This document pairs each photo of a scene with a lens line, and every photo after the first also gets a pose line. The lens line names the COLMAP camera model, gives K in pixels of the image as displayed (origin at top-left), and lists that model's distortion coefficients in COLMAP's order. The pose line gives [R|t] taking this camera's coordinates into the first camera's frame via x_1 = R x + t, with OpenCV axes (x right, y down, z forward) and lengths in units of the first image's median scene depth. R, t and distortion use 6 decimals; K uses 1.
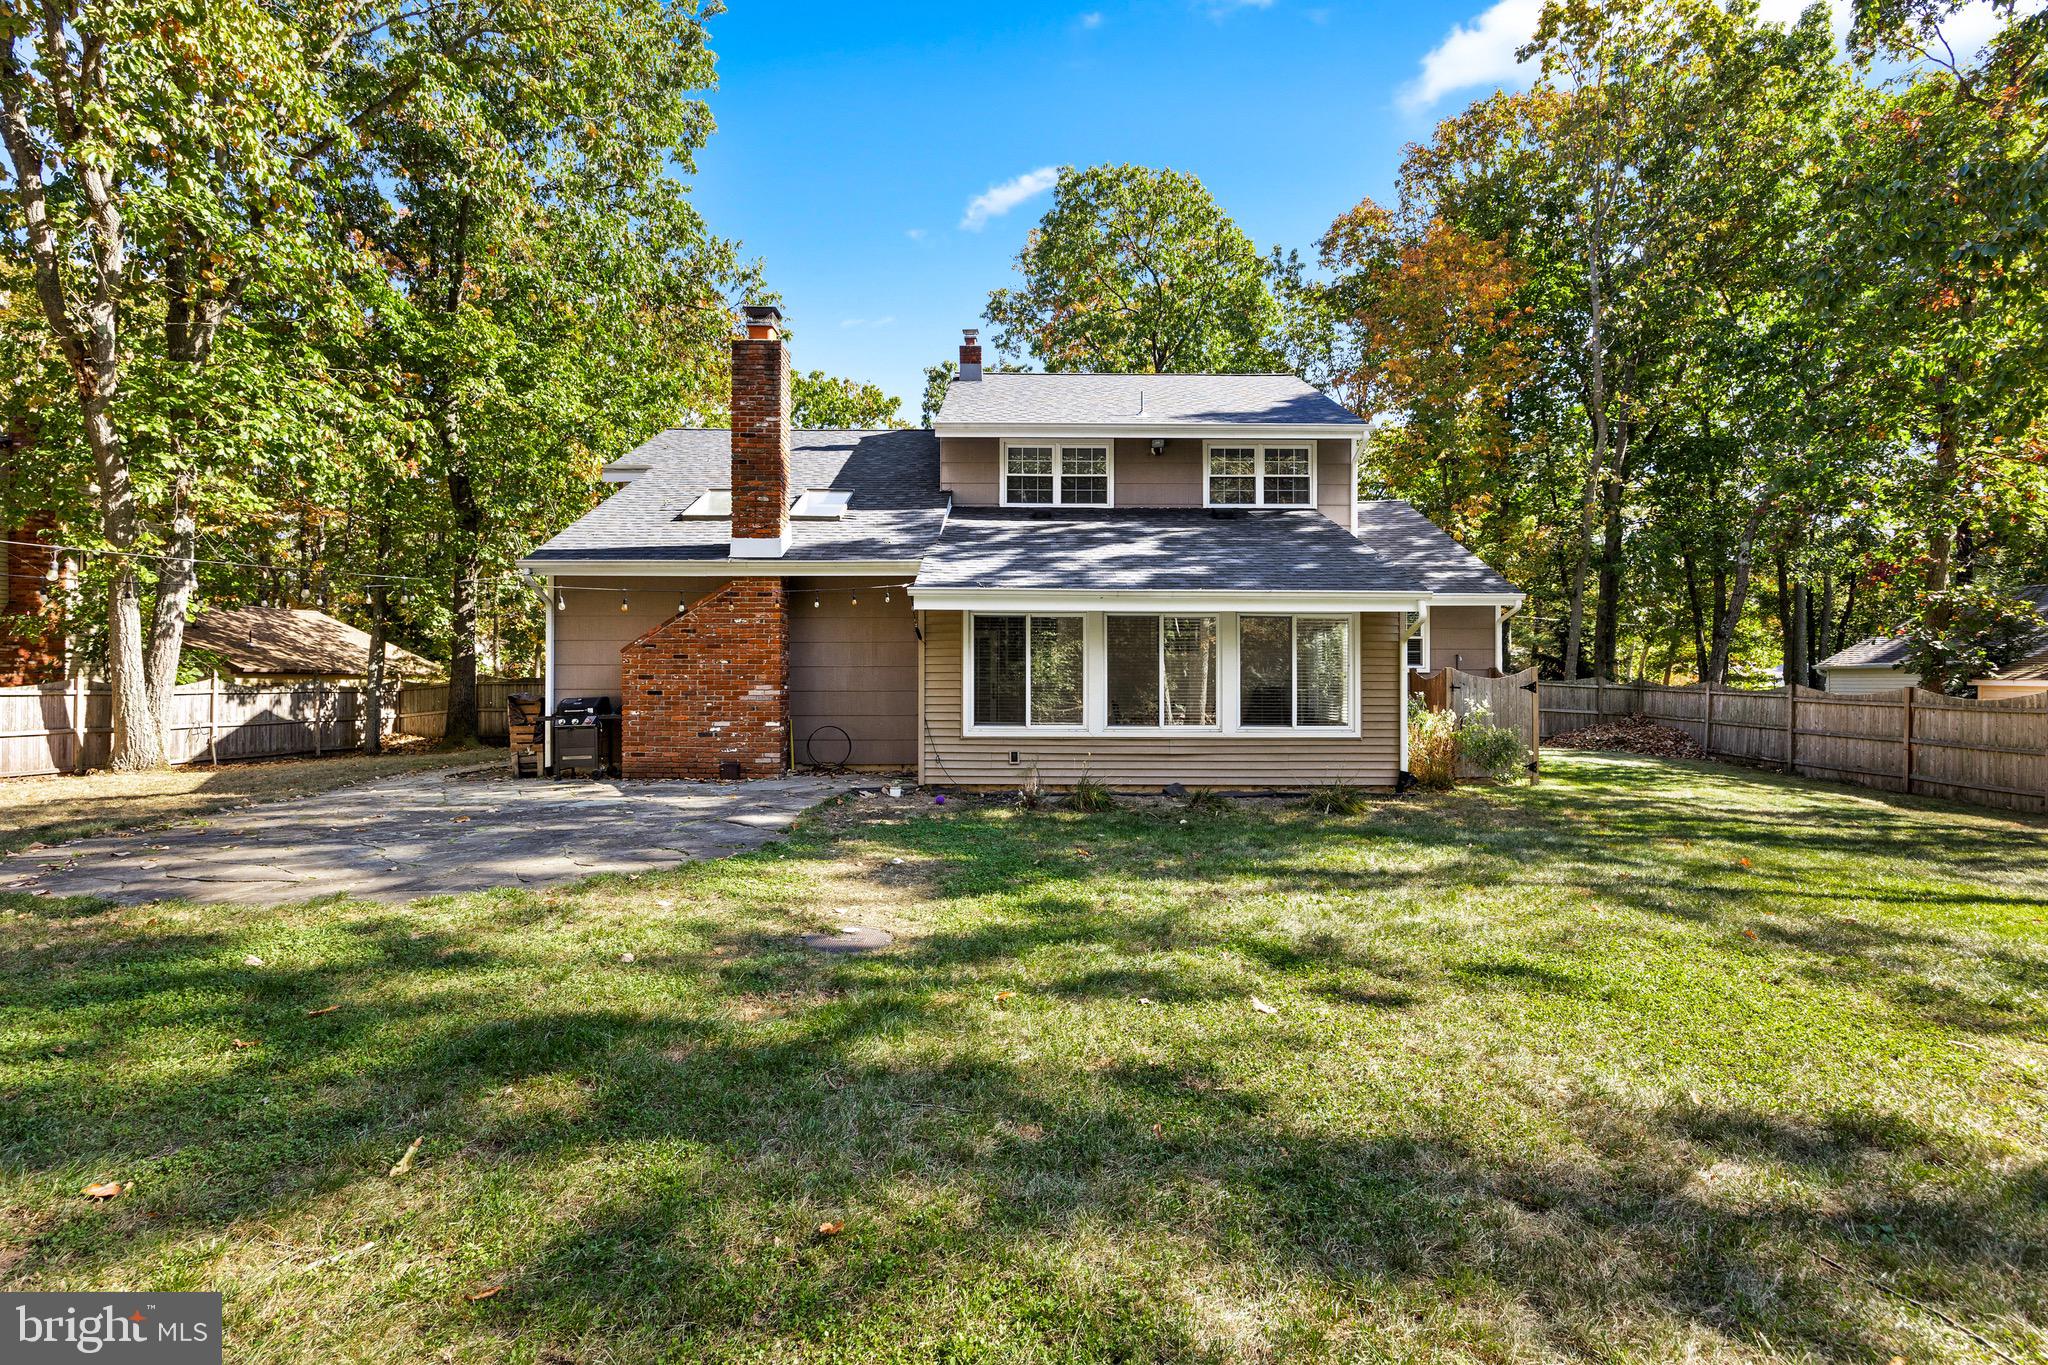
lens RADIAL K [[1013.1, 0, 1025.4], [0, 1013.1, 683.3], [0, 0, 1]] dist [-0.003599, -0.000441]
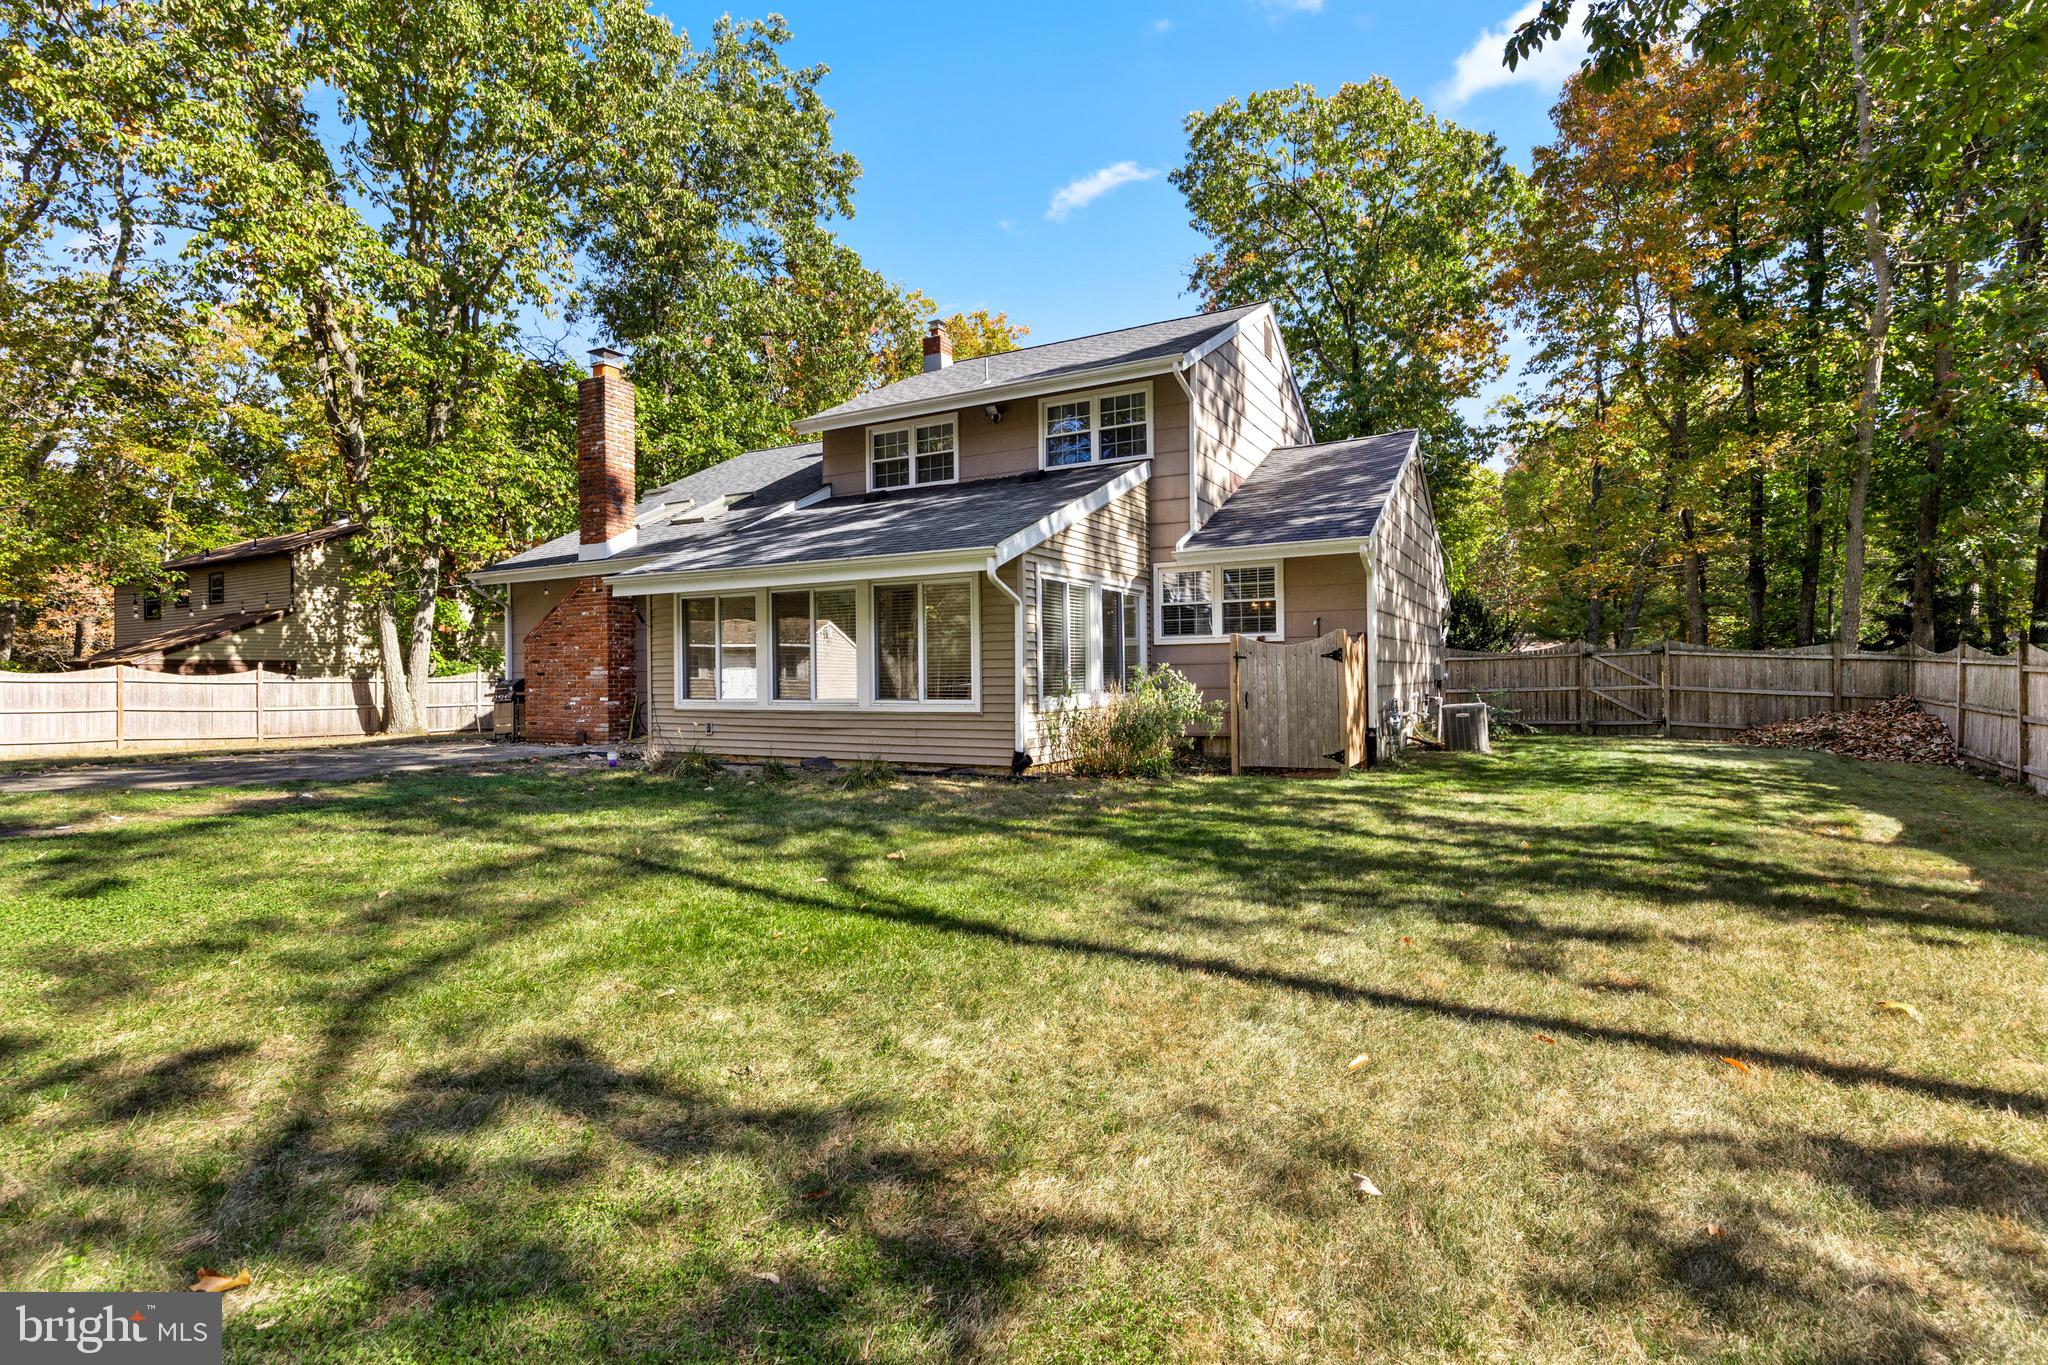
lens RADIAL K [[1013.1, 0, 1025.6], [0, 1013.1, 687.9], [0, 0, 1]] dist [-0.003599, -0.000441]
pose [[0.867305, -0.006123, -0.497740, 0.631391], [0.011125, 0.999913, 0.007084, 0.019608], [0.497654, -0.011681, 0.867297, 0.177155]]
